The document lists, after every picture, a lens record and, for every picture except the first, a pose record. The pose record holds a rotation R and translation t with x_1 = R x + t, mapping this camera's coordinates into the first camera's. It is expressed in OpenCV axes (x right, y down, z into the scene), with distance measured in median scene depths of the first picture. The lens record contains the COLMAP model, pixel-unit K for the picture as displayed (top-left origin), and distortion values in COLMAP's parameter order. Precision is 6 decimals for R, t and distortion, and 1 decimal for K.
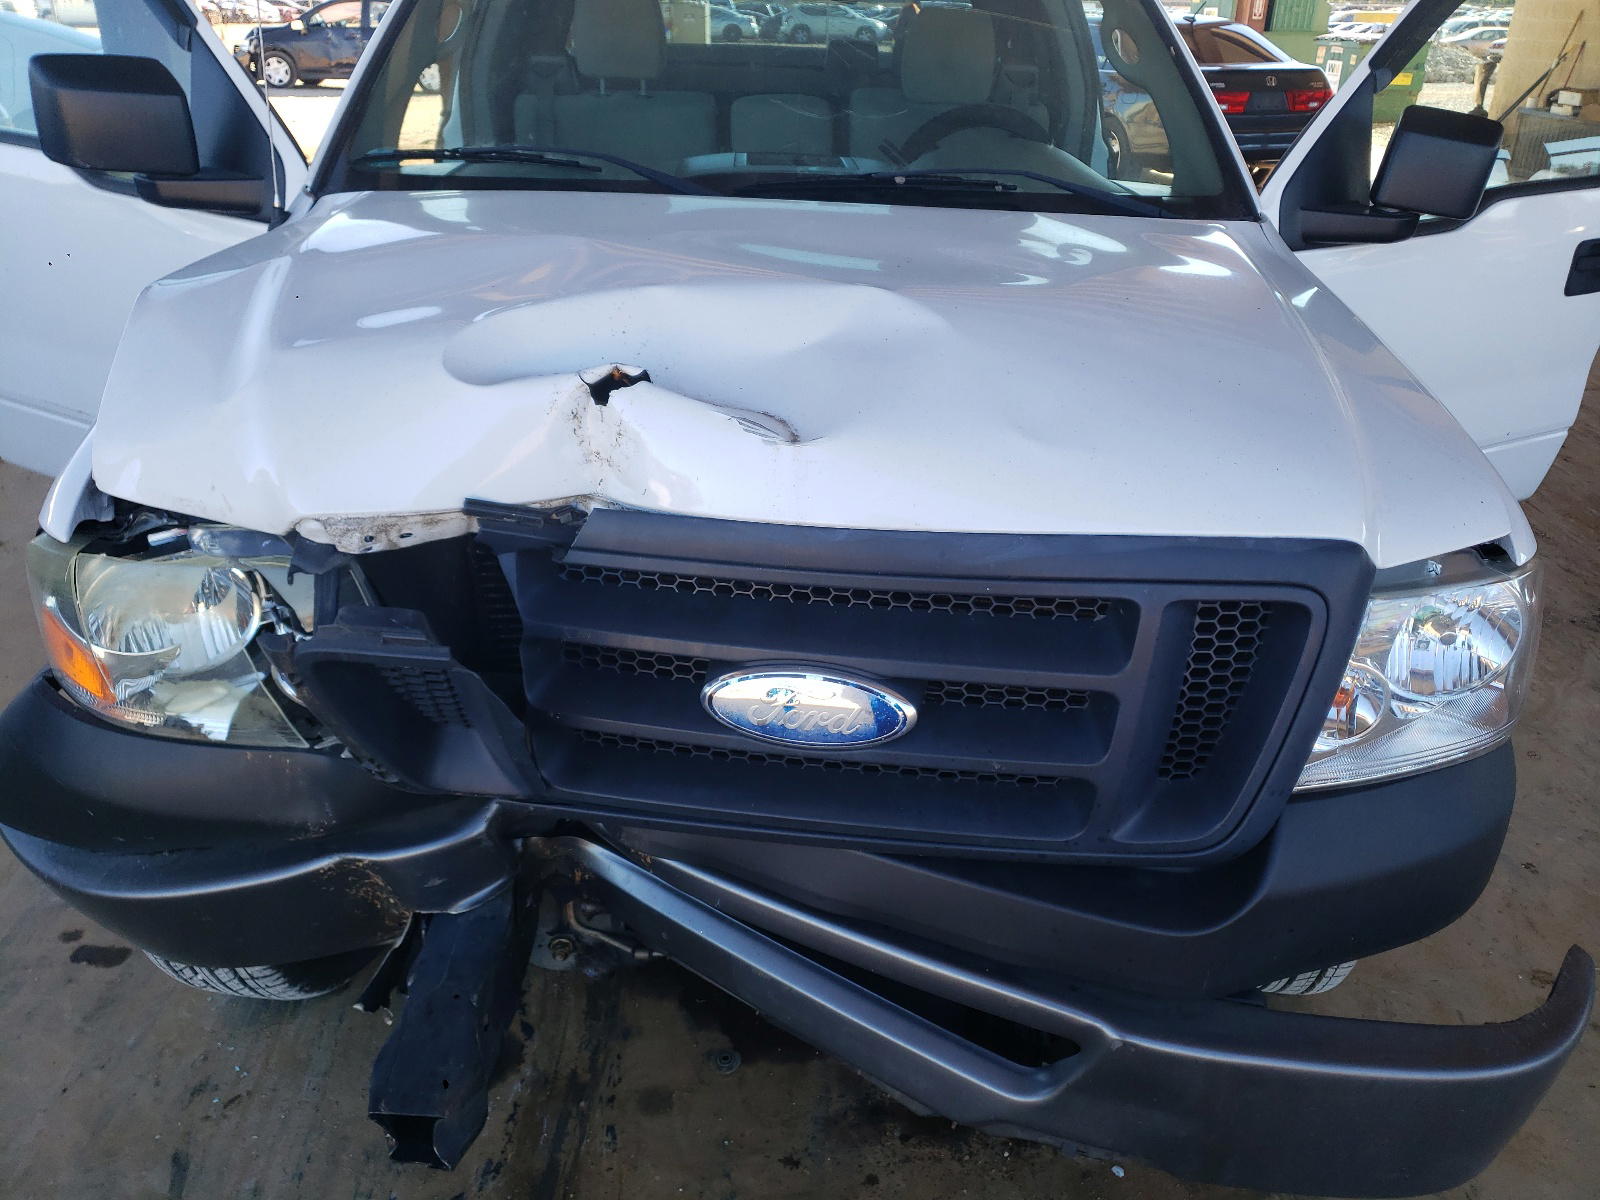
lens RADIAL K [[1236.1, 0, 800.0], [0, 1236.1, 600.0], [0, 0, 1]] dist [0.237622, -0.001358]
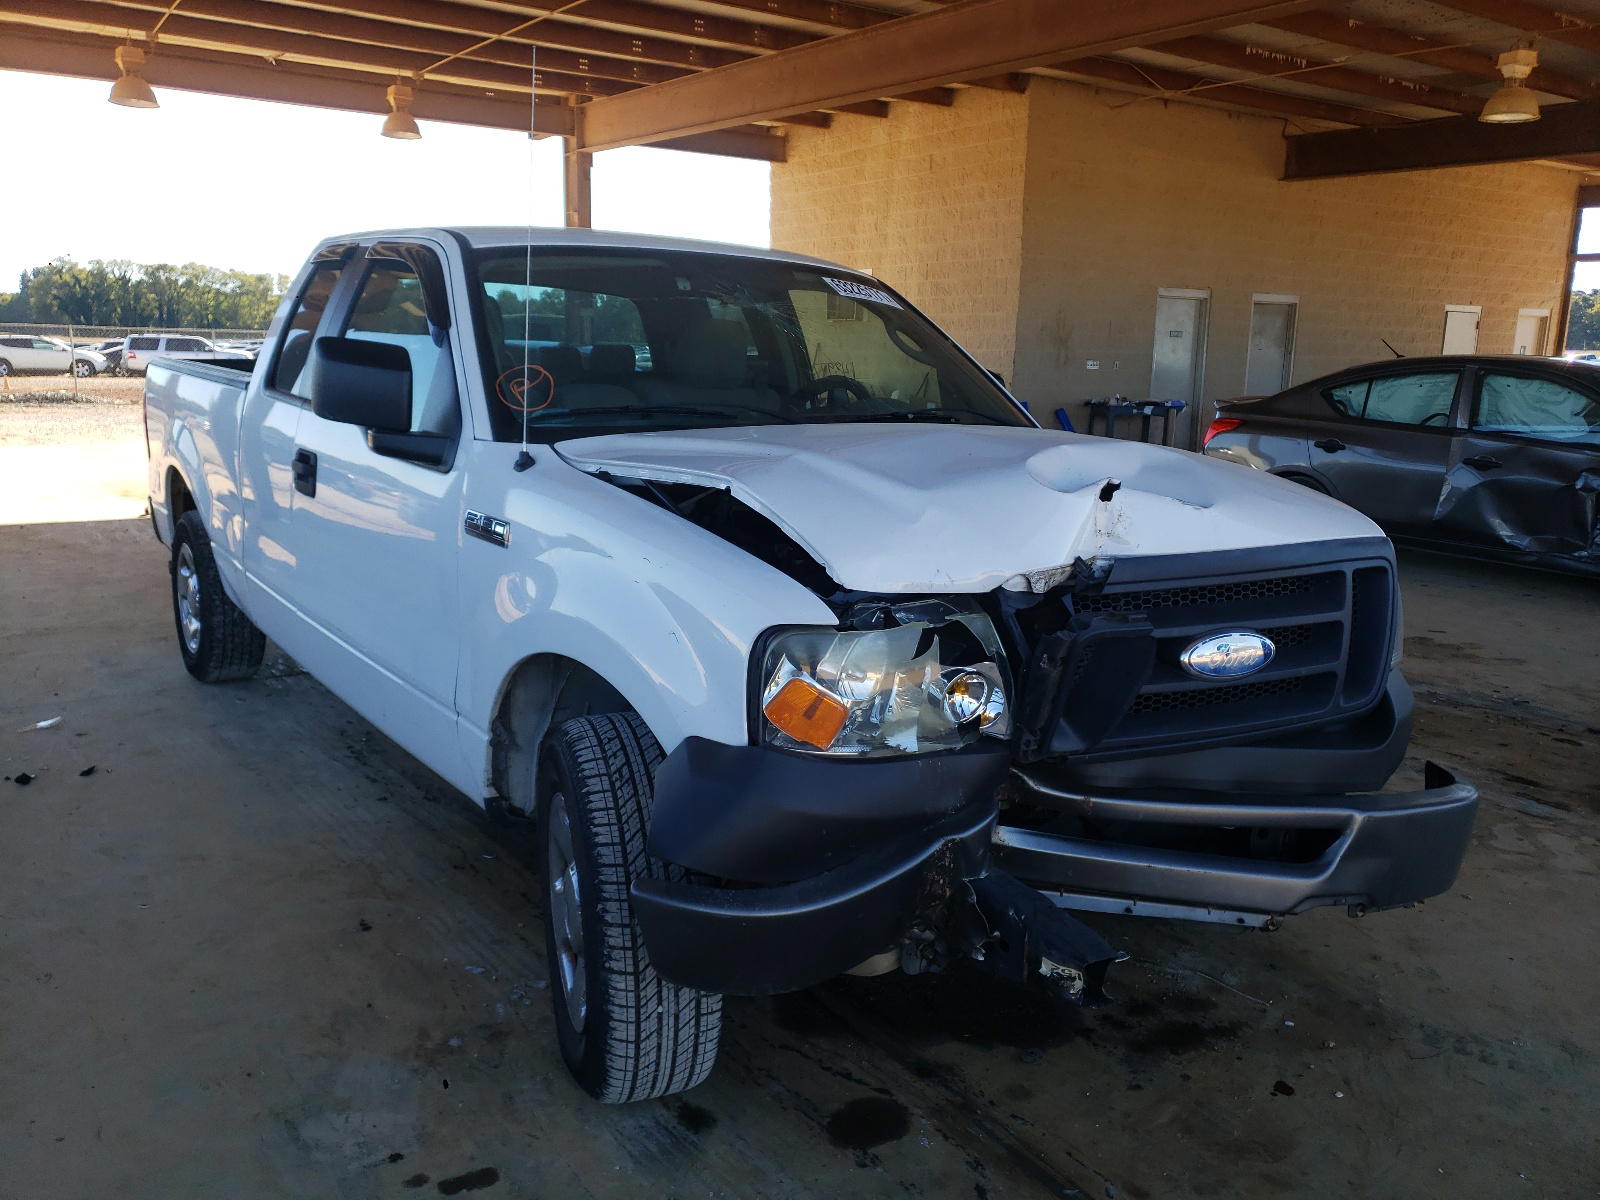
lens RADIAL K [[1318.6, 0, 800.0], [0, 1318.6, 600.0], [0, 0, 1]] dist [-0.008181, -0.006698]
pose [[0.823420, -0.104722, 0.557686, -1.565862], [0.238961, 0.955419, -0.173416, 0.194364], [-0.514663, 0.276059, 0.811735, -0.237325]]
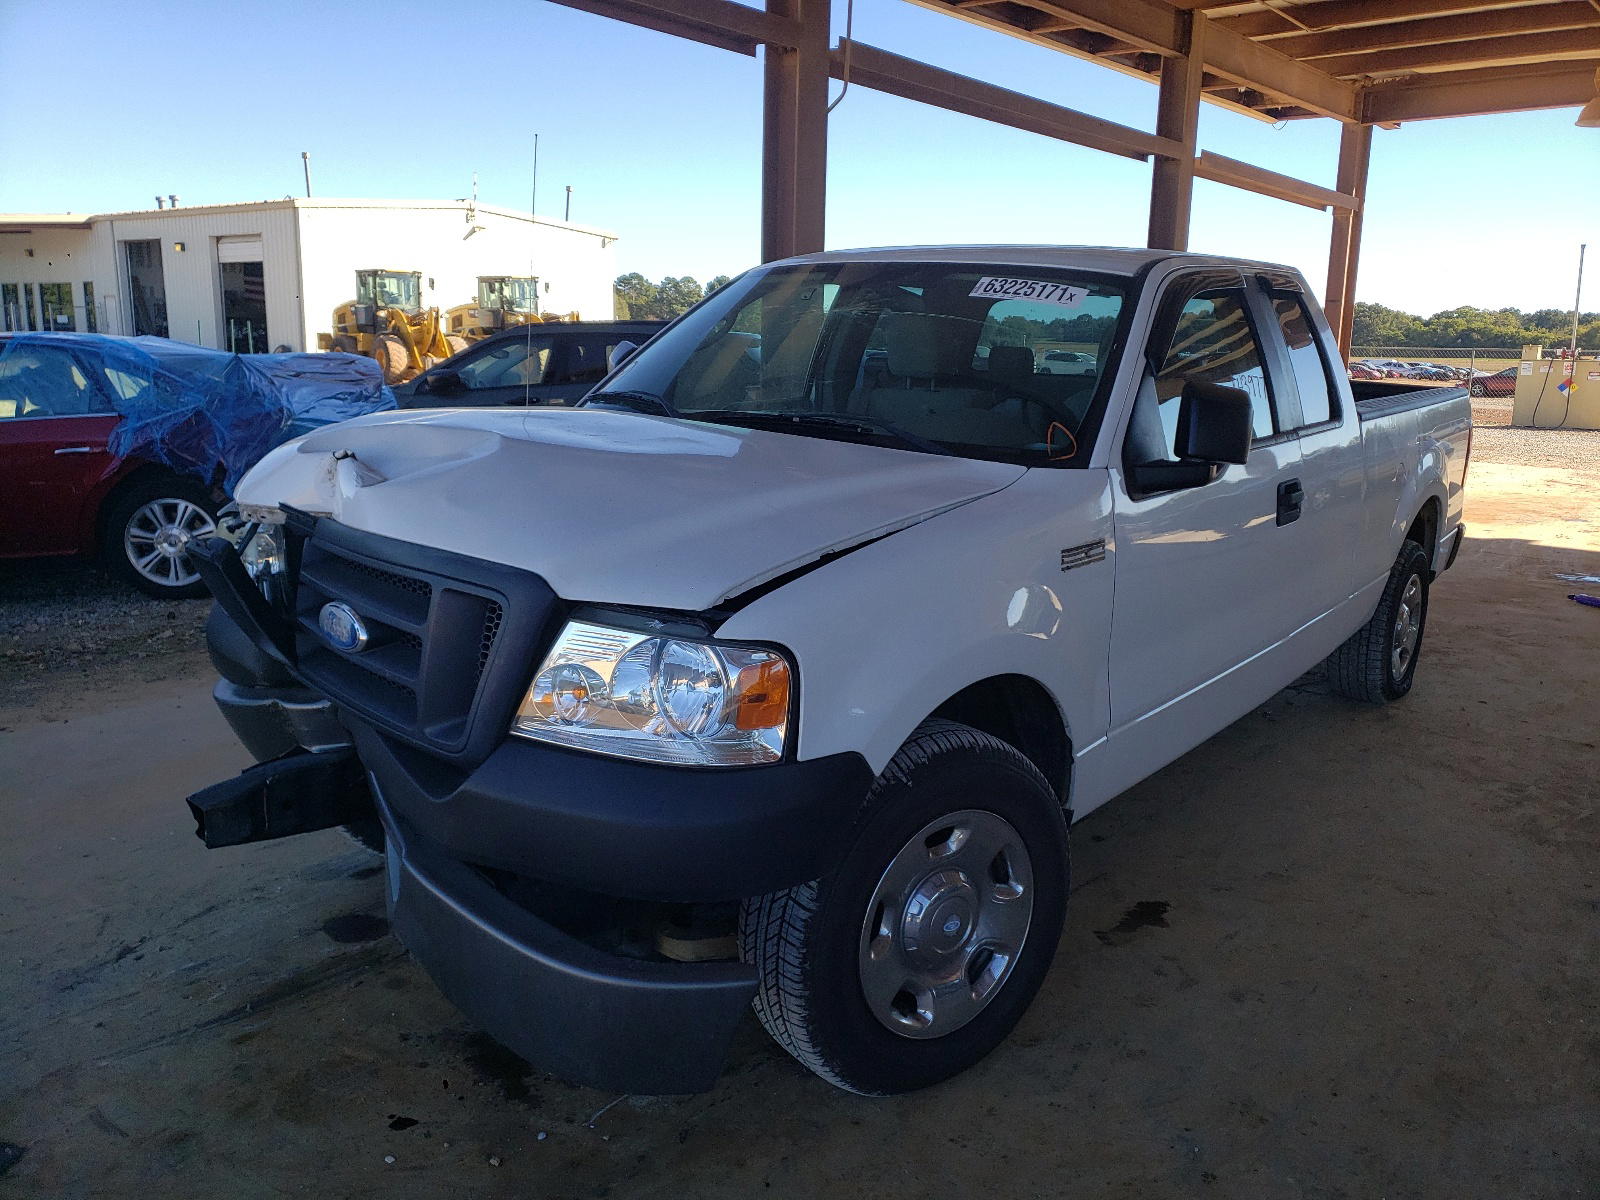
lens RADIAL K [[1271.1, 0, 800.0], [0, 1271.1, 600.0], [0, 0, 1]] dist [0.000477, -0.002420]
pose [[0.743164, 0.129702, -0.656419, 1.735815], [-0.297110, 0.942980, -0.150048, 0.129477], [0.599528, 0.306538, 0.739324, -0.006060]]
